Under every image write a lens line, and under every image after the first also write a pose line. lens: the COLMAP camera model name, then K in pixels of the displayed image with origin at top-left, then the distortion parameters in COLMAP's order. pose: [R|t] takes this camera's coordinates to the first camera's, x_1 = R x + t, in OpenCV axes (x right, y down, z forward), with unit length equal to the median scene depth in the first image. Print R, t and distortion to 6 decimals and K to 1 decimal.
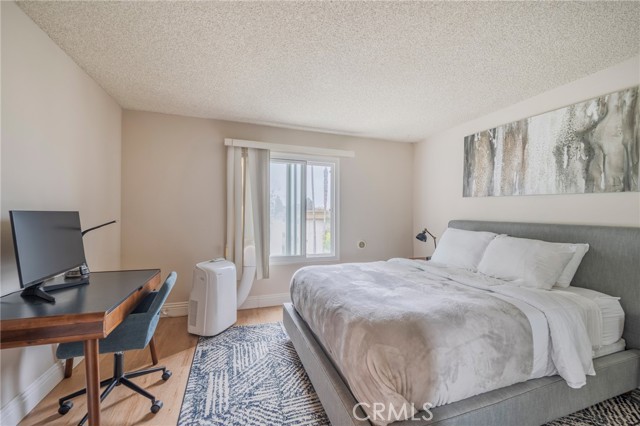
lens RADIAL K [[260.4, 0, 317.0], [0, 260.4, 213.2], [0, 0, 1]] dist [0.000392, -0.000032]
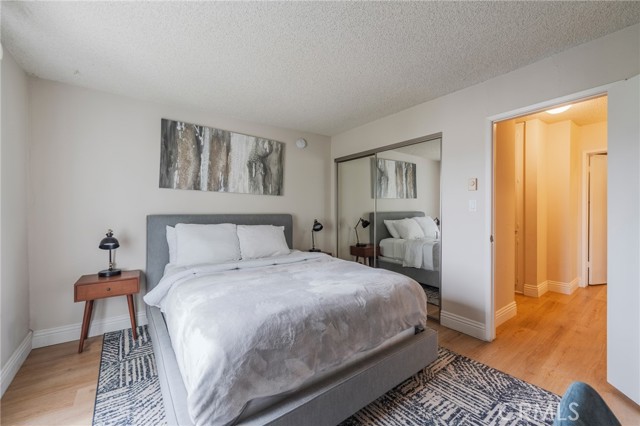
lens RADIAL K [[260.4, 0, 315.7], [0, 260.4, 211.6], [0, 0, 1]] dist [0.000392, -0.000032]
pose [[-0.310509, -0.015547, 0.950443, -0.516147], [-0.002130, 0.999875, 0.015659, 0.003543], [-0.950568, 0.002838, -0.310504, 0.960116]]
